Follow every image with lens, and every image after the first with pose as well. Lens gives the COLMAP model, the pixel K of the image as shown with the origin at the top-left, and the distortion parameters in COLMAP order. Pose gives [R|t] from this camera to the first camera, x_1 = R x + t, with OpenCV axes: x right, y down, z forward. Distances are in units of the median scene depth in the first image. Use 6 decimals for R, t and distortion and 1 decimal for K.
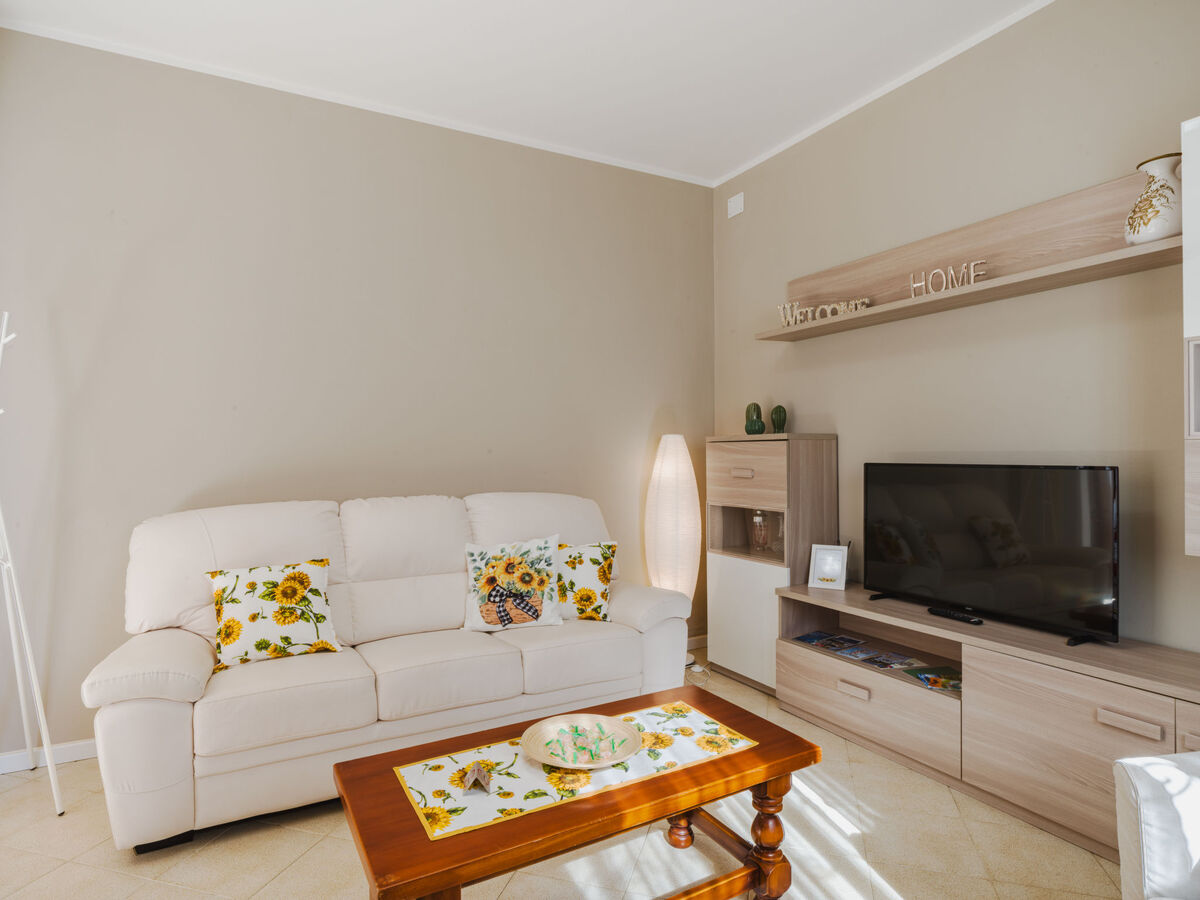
lens RADIAL K [[679.3, 0, 601.3], [0, 679.3, 444.3], [0, 0, 1]] dist [0.000732, 0.000664]
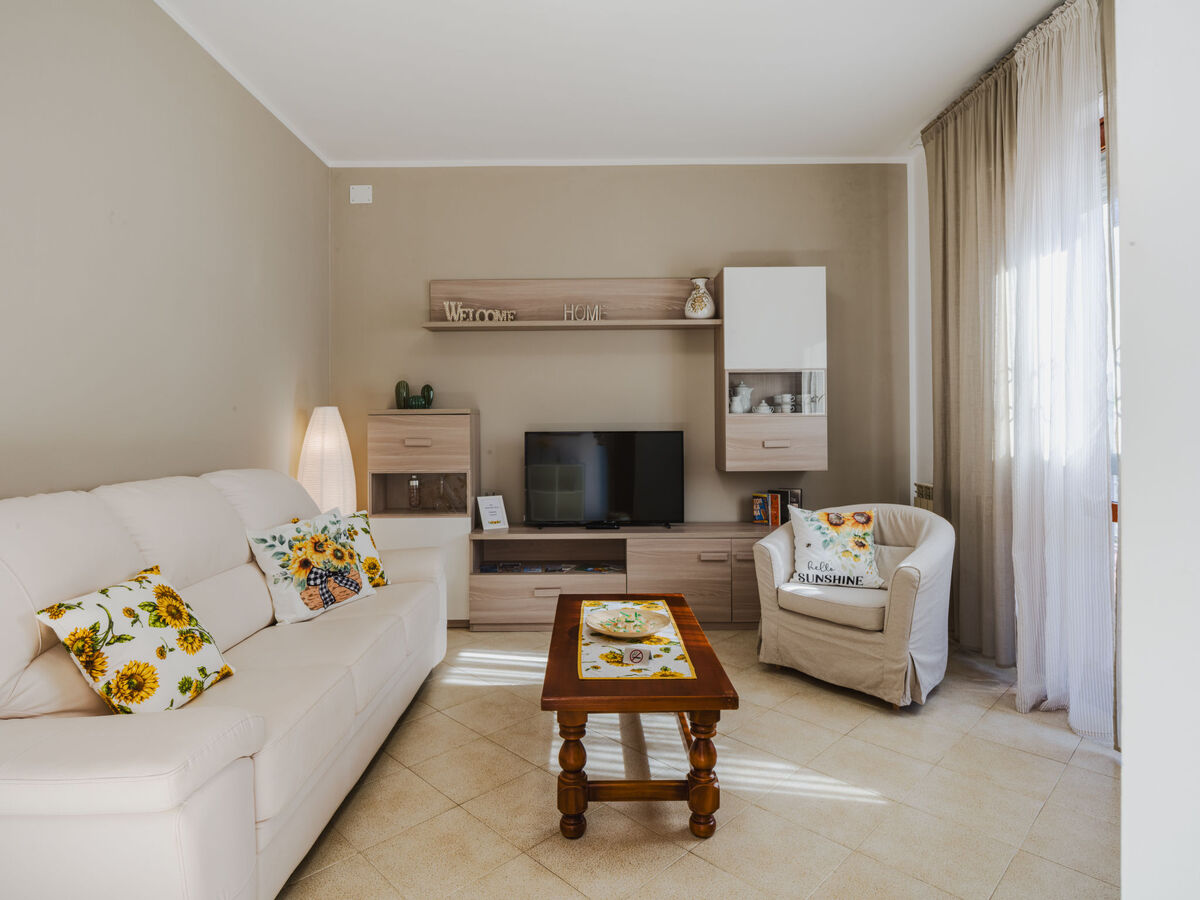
lens RADIAL K [[675.6, 0, 600.0], [0, 675.6, 416.1], [0, 0, 1]] dist [0.016338, 0.000207]
pose [[0.474083, 0.016221, 0.880331, -0.776890], [-0.006254, 0.999867, -0.015056, 0.015937], [-0.880458, 0.001632, 0.474122, 0.227730]]
